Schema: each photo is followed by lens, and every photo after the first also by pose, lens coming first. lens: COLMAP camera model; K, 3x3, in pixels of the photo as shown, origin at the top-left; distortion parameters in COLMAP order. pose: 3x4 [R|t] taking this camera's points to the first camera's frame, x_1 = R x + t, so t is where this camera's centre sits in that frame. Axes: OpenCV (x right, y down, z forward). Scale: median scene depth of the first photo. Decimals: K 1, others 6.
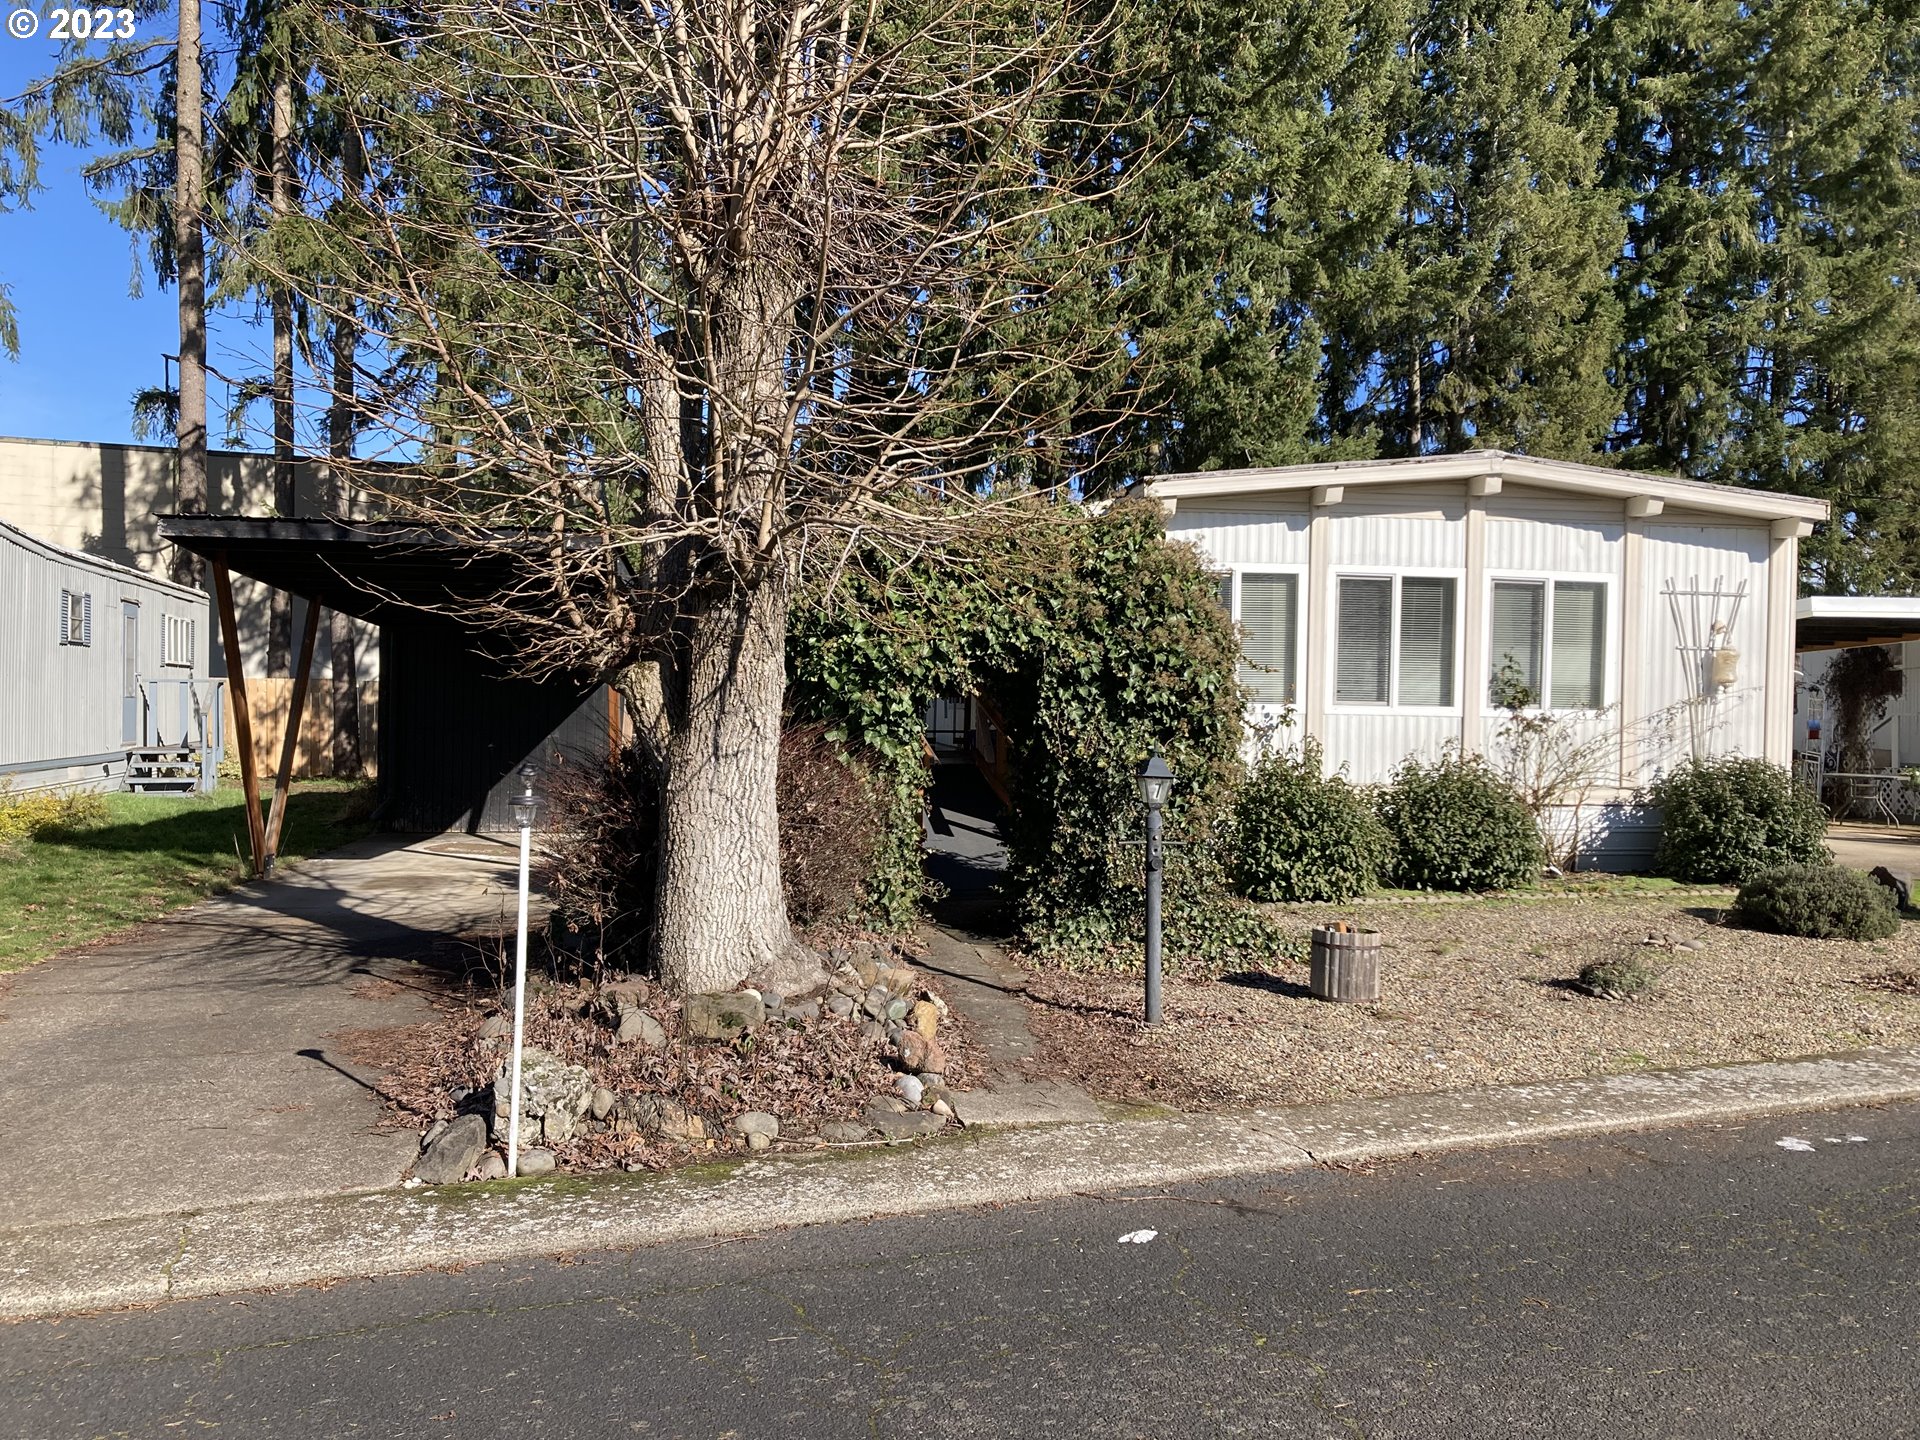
lens RADIAL K [[1590.6, 0, 952.0], [0, 1590.6, 721.2], [0, 0, 1]] dist [0.089777, -0.091737]
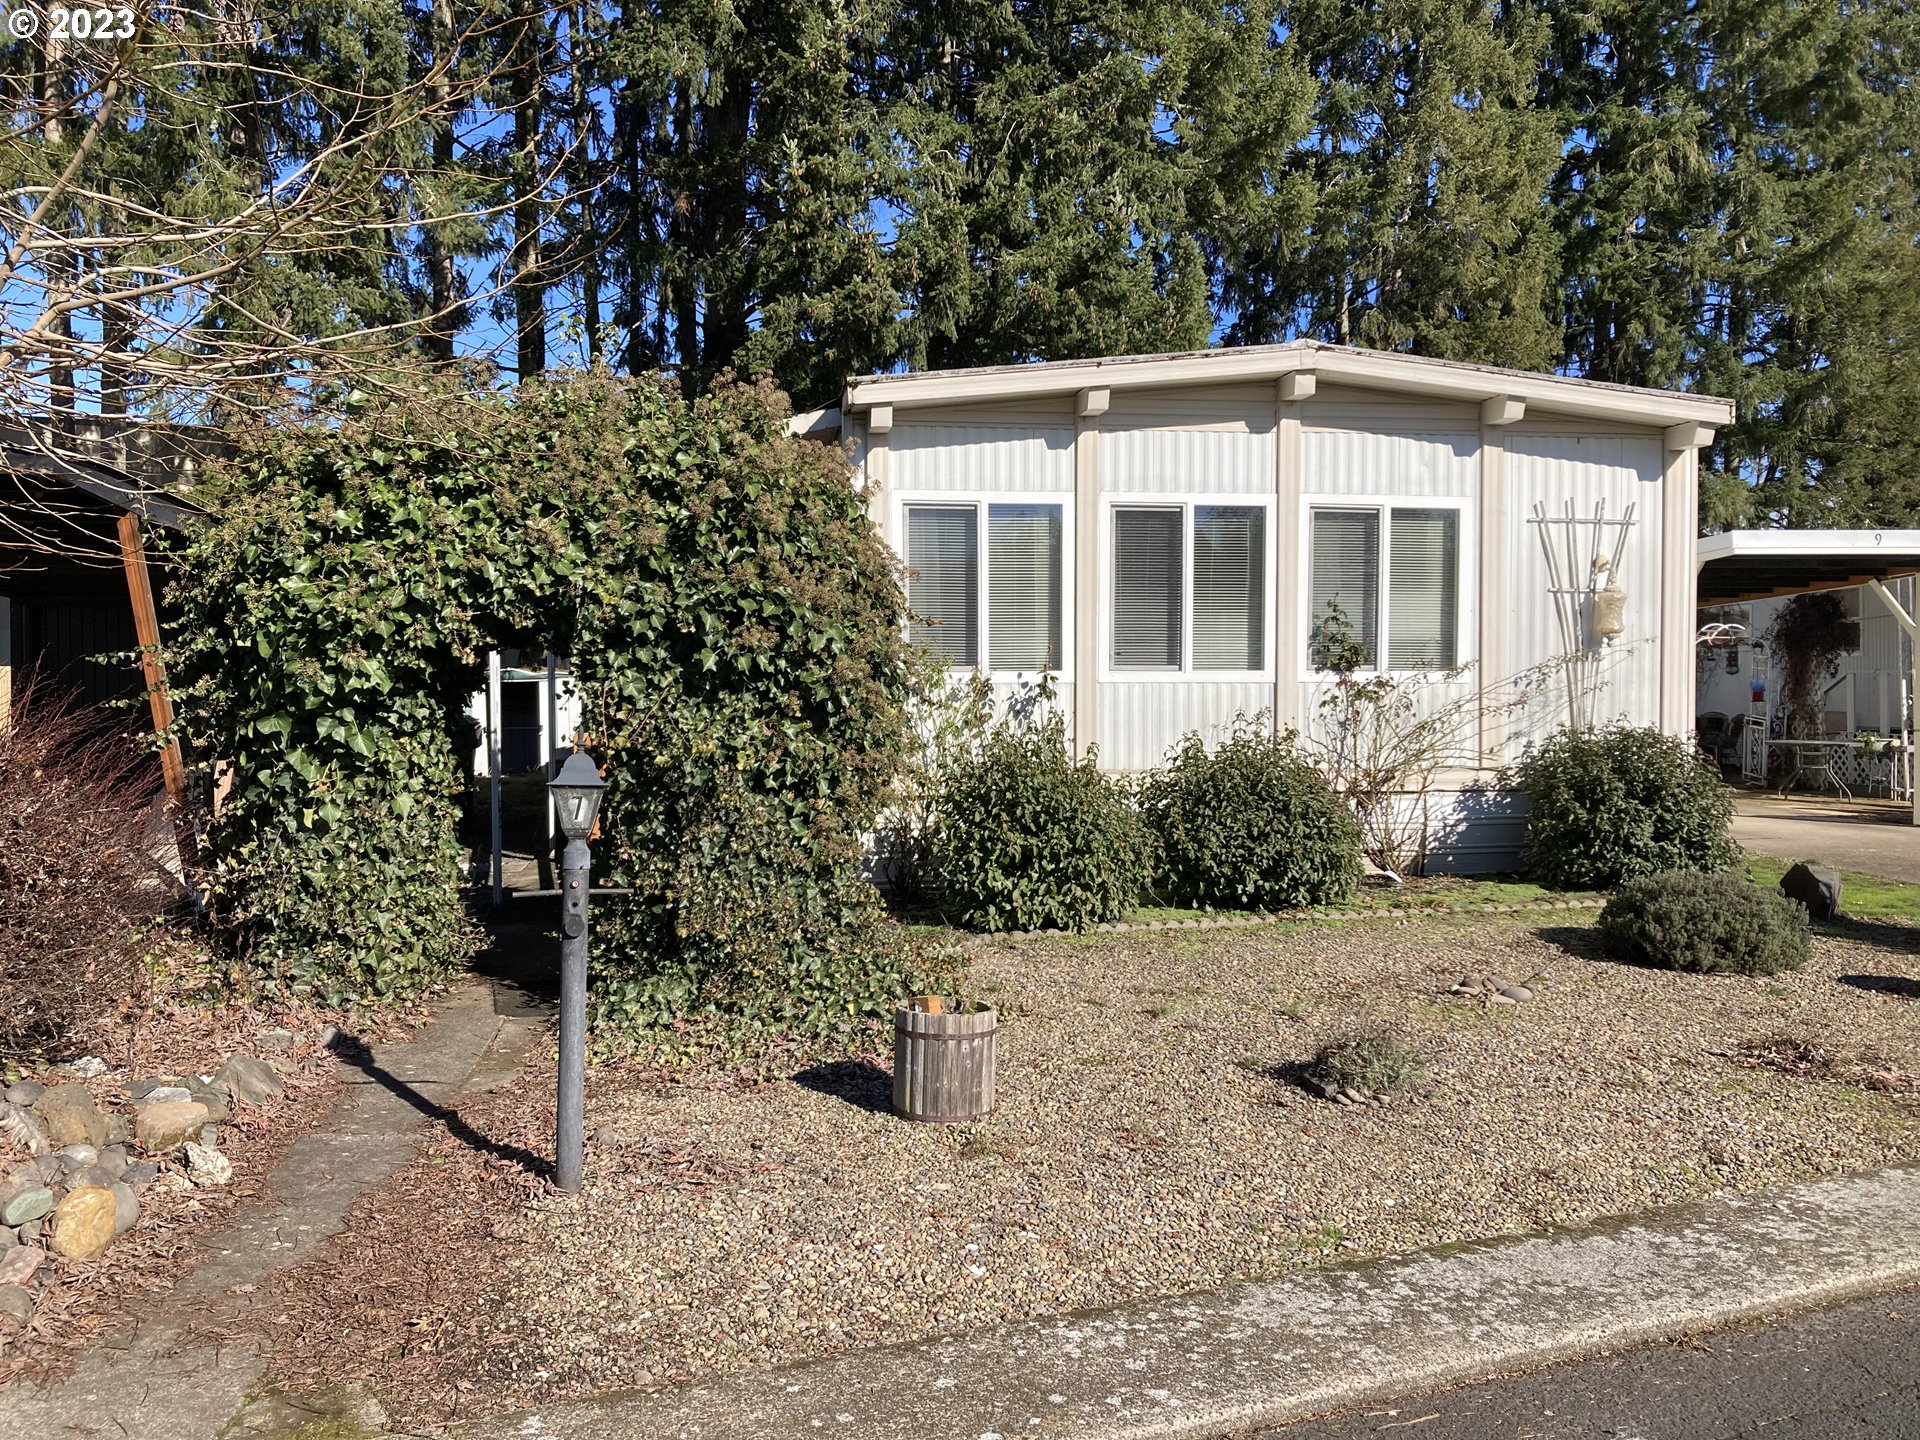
lens RADIAL K [[1590.6, 0, 957.9], [0, 1590.6, 717.1], [0, 0, 1]] dist [0.089777, -0.091737]
pose [[0.999776, -0.018873, 0.009615, 0.156128], [0.018763, 0.999760, 0.011350, 0.002424], [-0.009826, -0.011167, 0.999889, 0.218995]]
